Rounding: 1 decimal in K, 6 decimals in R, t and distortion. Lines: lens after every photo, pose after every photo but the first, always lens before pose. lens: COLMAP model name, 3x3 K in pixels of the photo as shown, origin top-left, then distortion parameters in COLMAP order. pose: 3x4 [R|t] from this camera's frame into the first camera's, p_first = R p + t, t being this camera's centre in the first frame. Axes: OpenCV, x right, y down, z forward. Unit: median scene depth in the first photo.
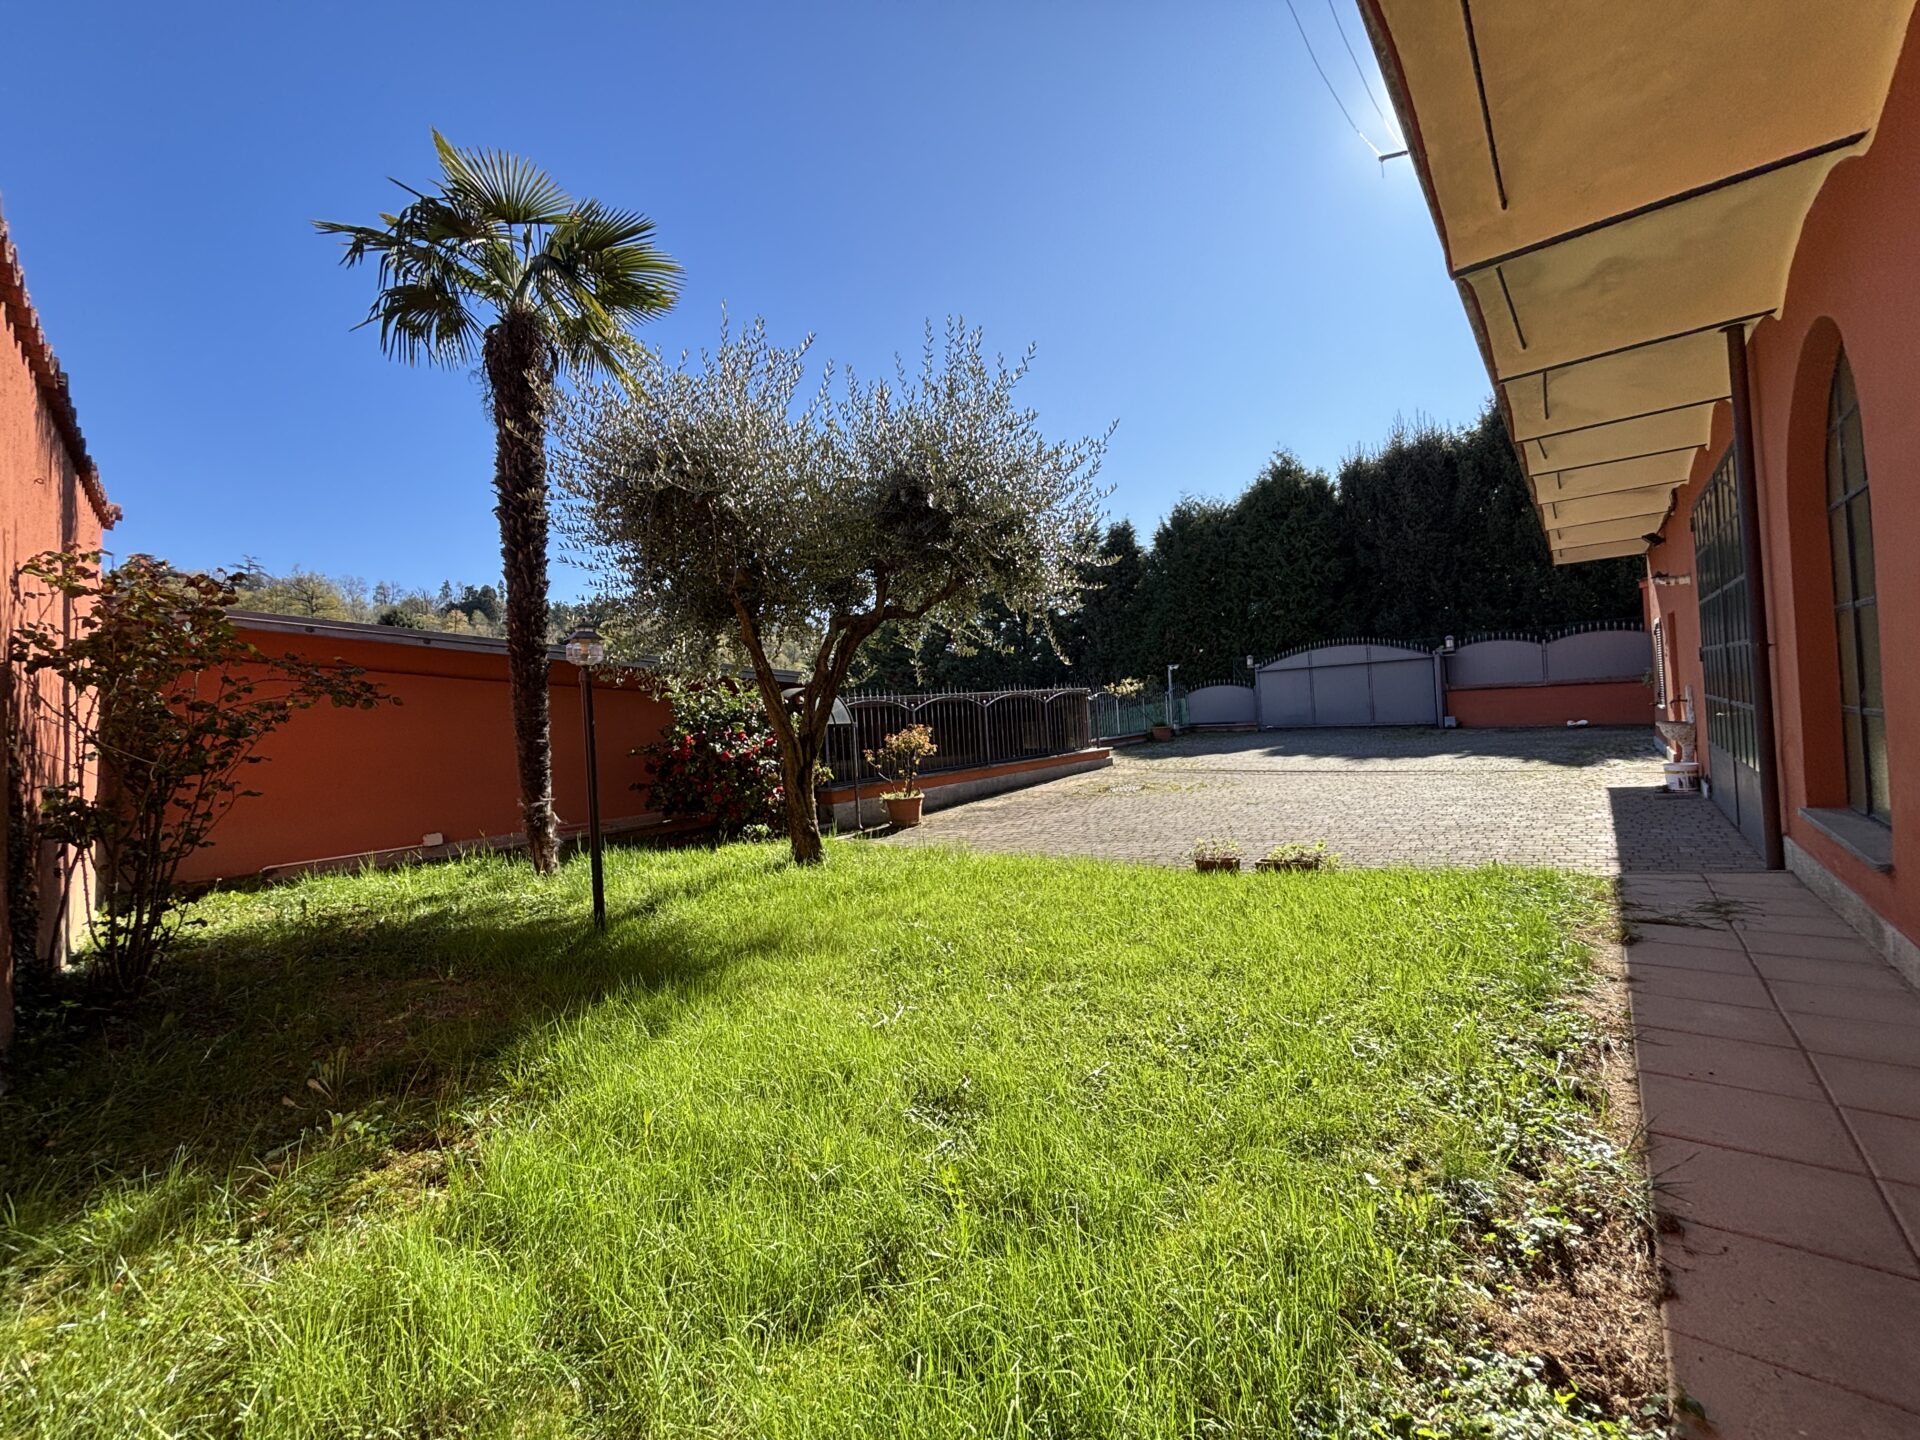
lens RADIAL K [[782.6, 0, 958.0], [0, 782.6, 715.2], [0, 0, 1]] dist [-0.001149, 0.000746]
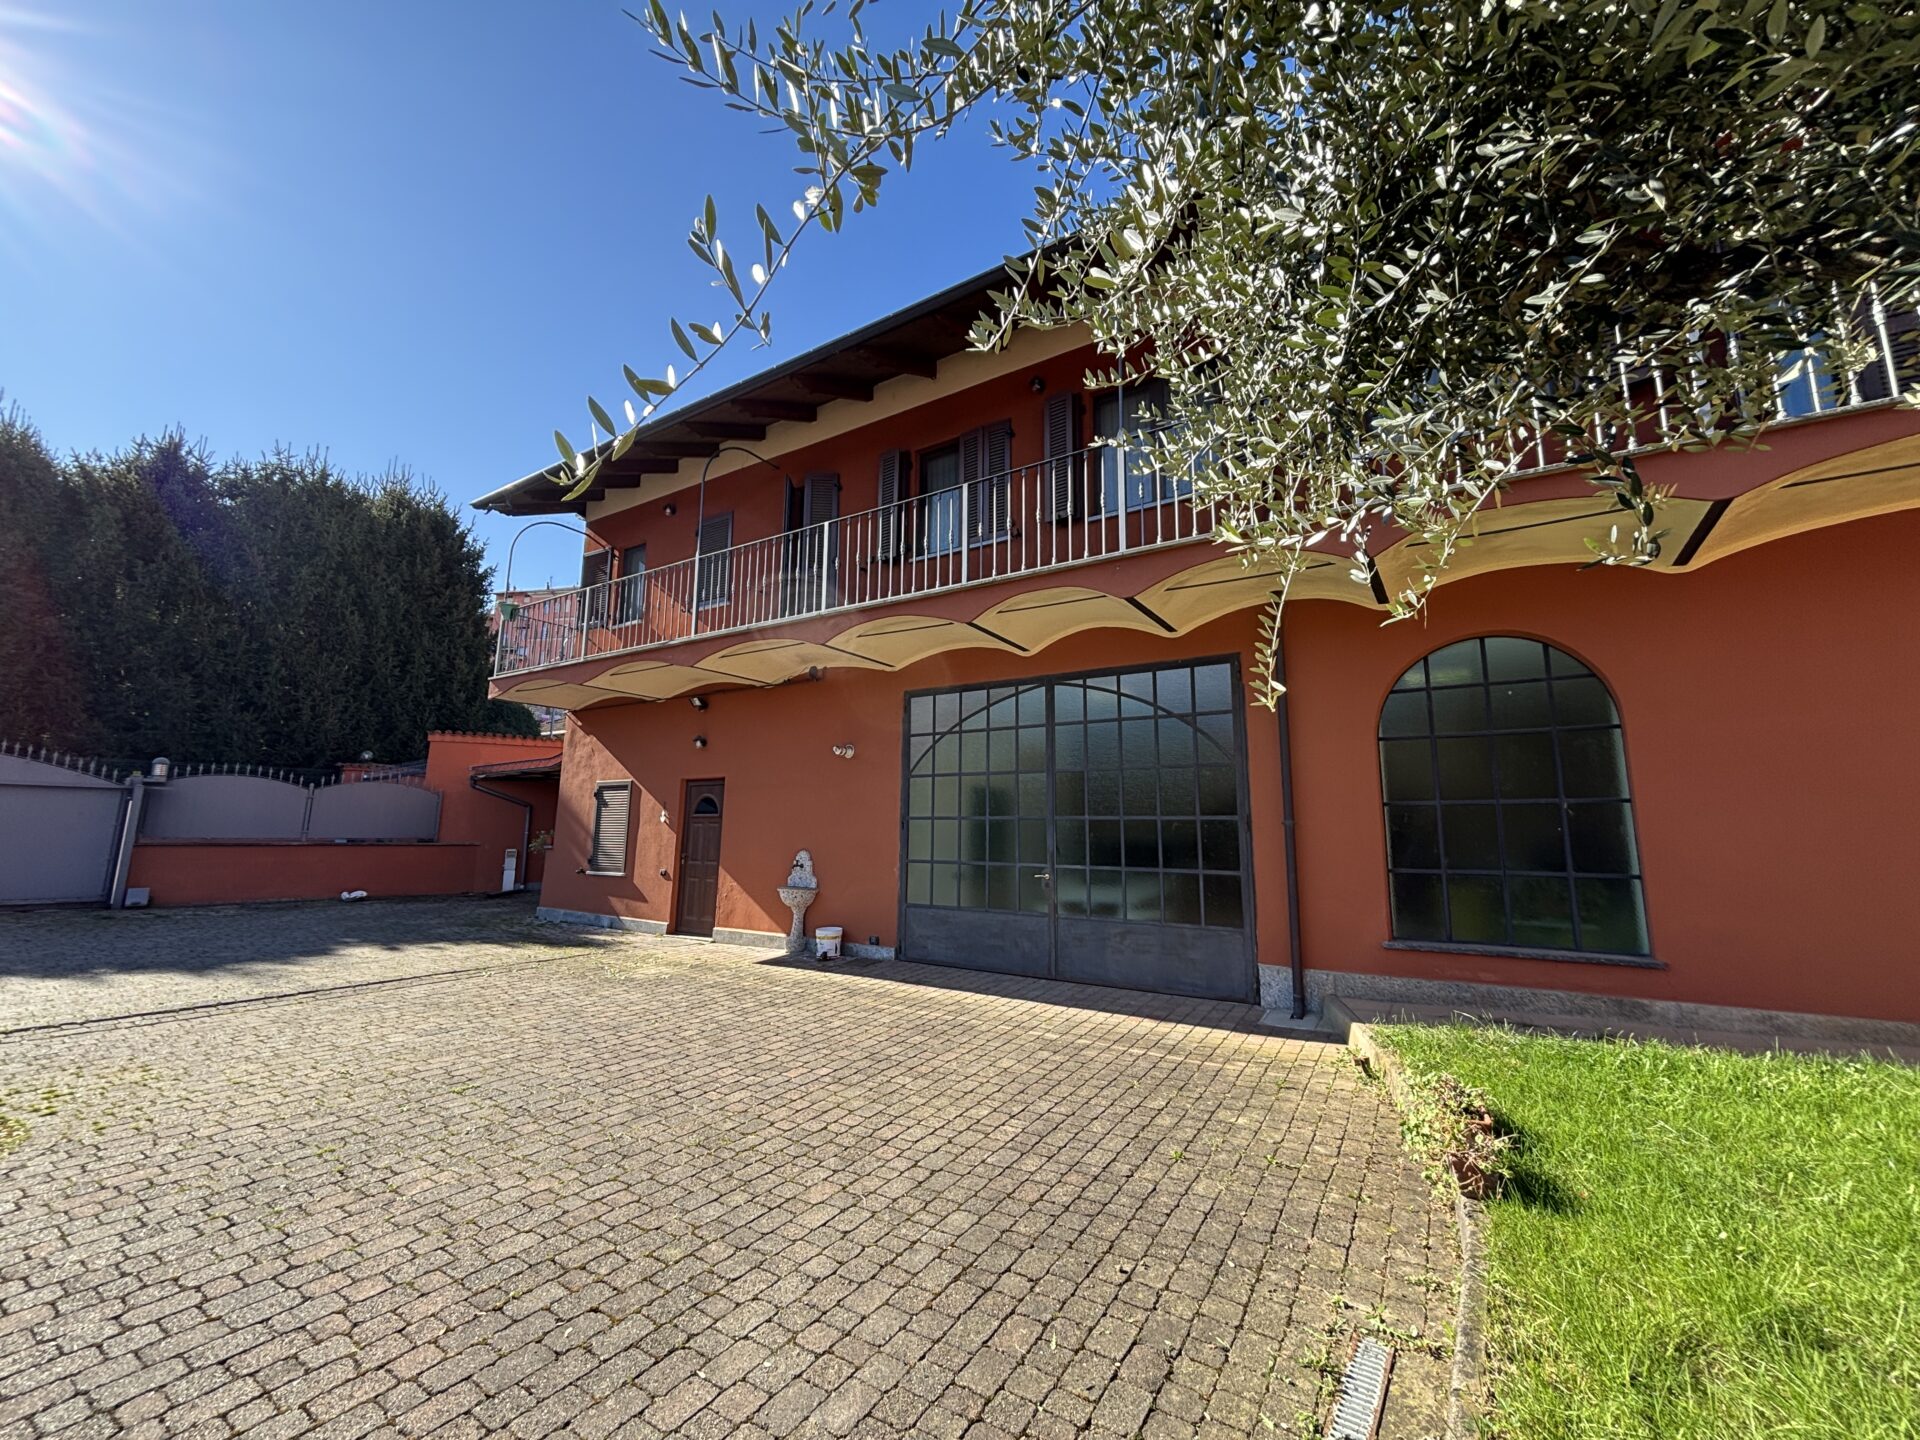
lens RADIAL K [[782.6, 0, 958.2], [0, 782.6, 707.8], [0, 0, 1]] dist [-0.001149, 0.000746]
pose [[-0.096132, 0.222156, 0.970261, -0.056054], [0.006690, 0.974897, -0.222555, 0.004434], [-0.995346, -0.014904, -0.095205, 0.420867]]
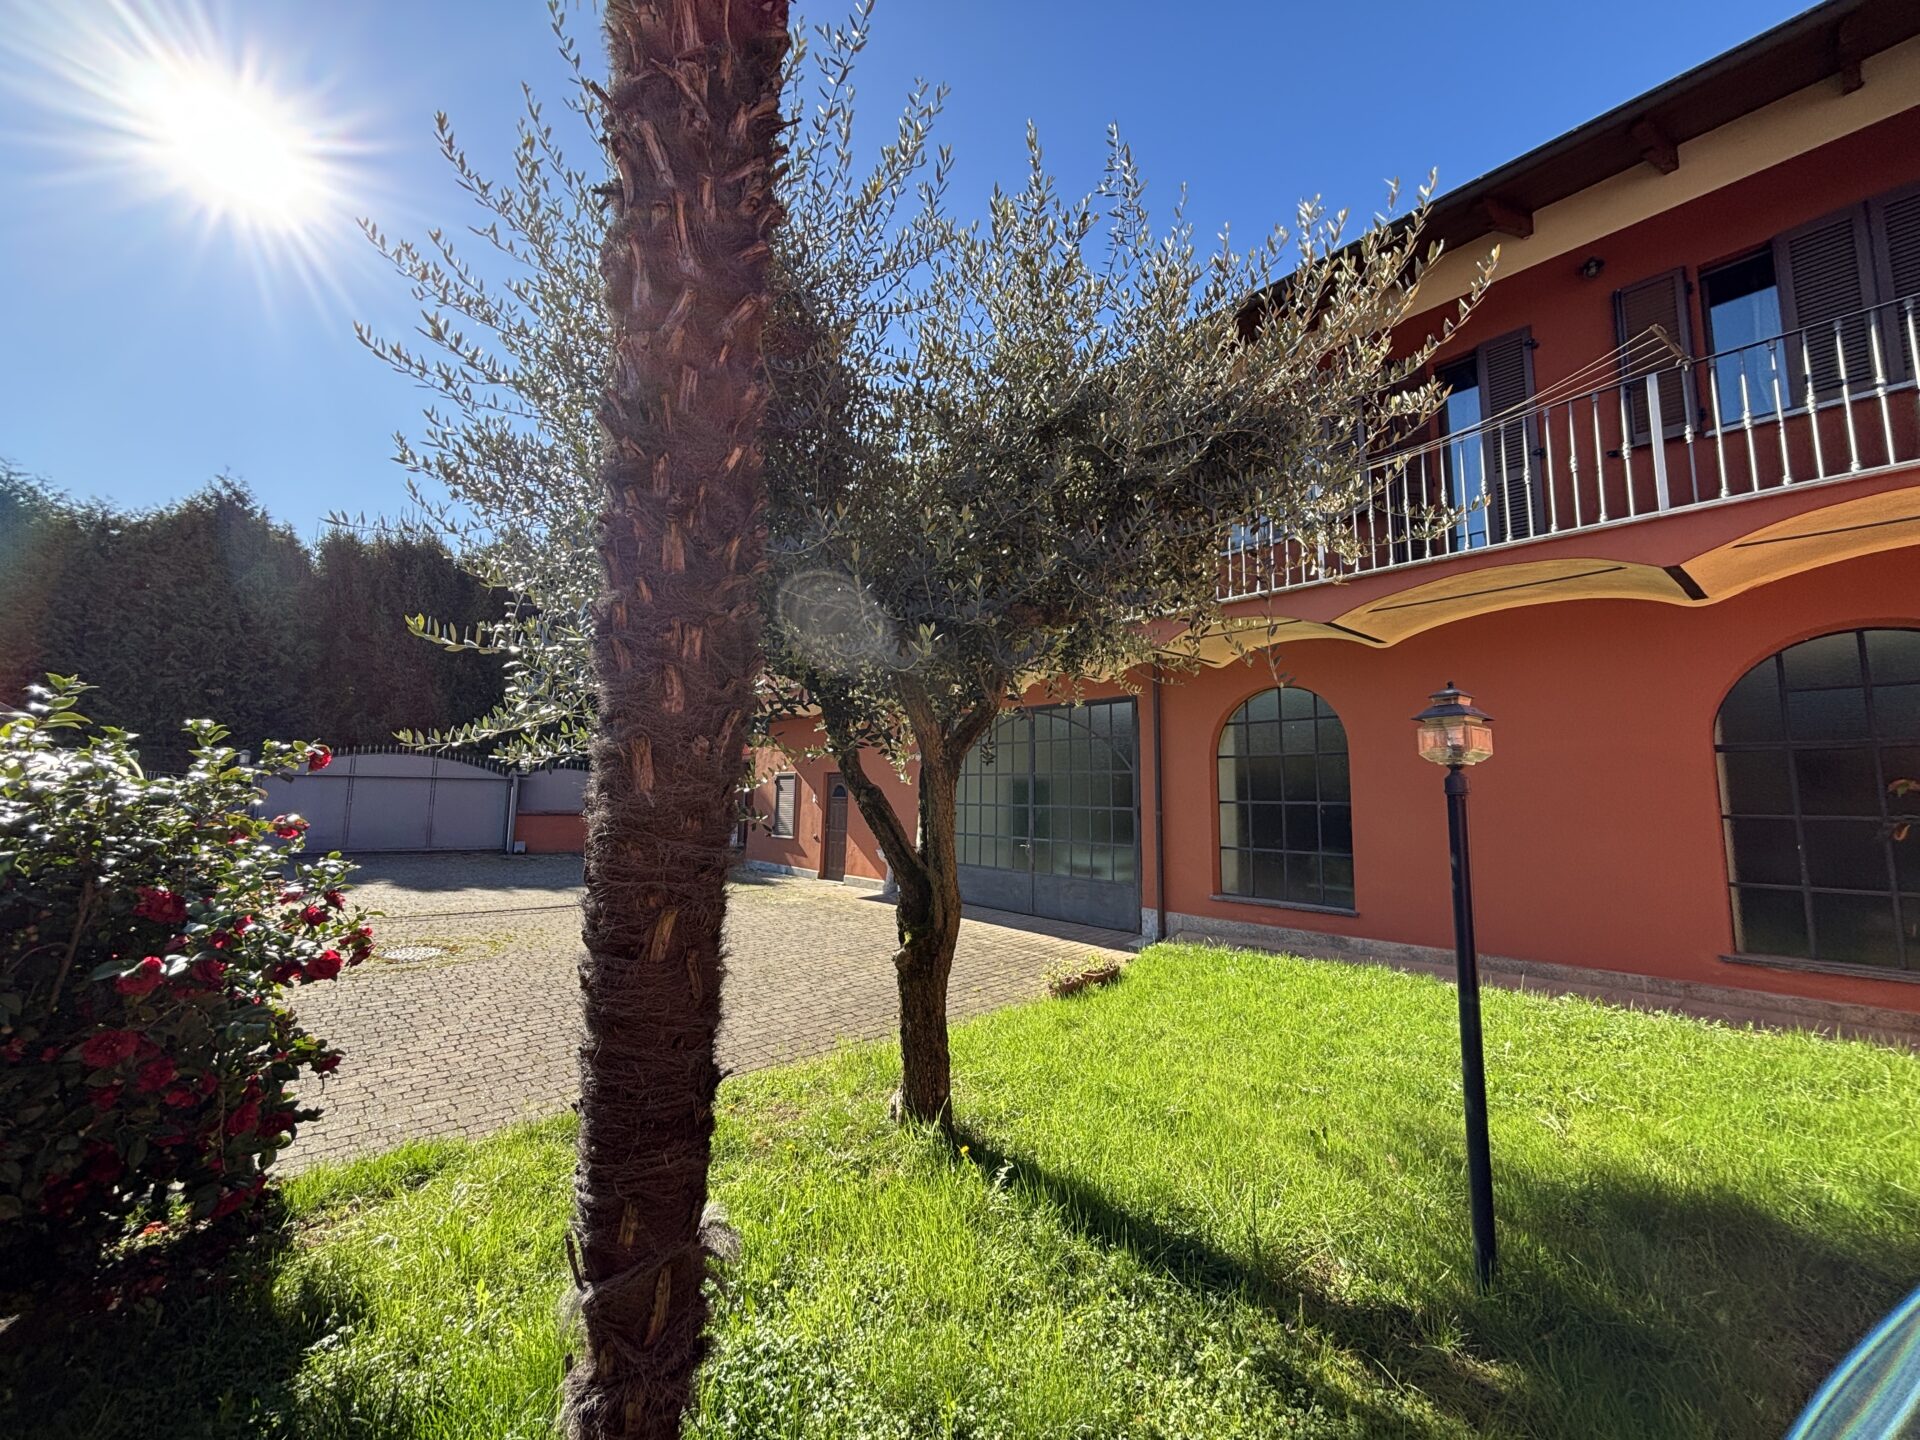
lens RADIAL K [[782.6, 0, 966.7], [0, 782.6, 707.8], [0, 0, 1]] dist [-0.001149, 0.000746]
pose [[0.171032, 0.173873, 0.969802, -0.250288], [-0.013459, 0.984626, -0.174157, 0.000391], [-0.985173, 0.016734, 0.170743, 0.279230]]
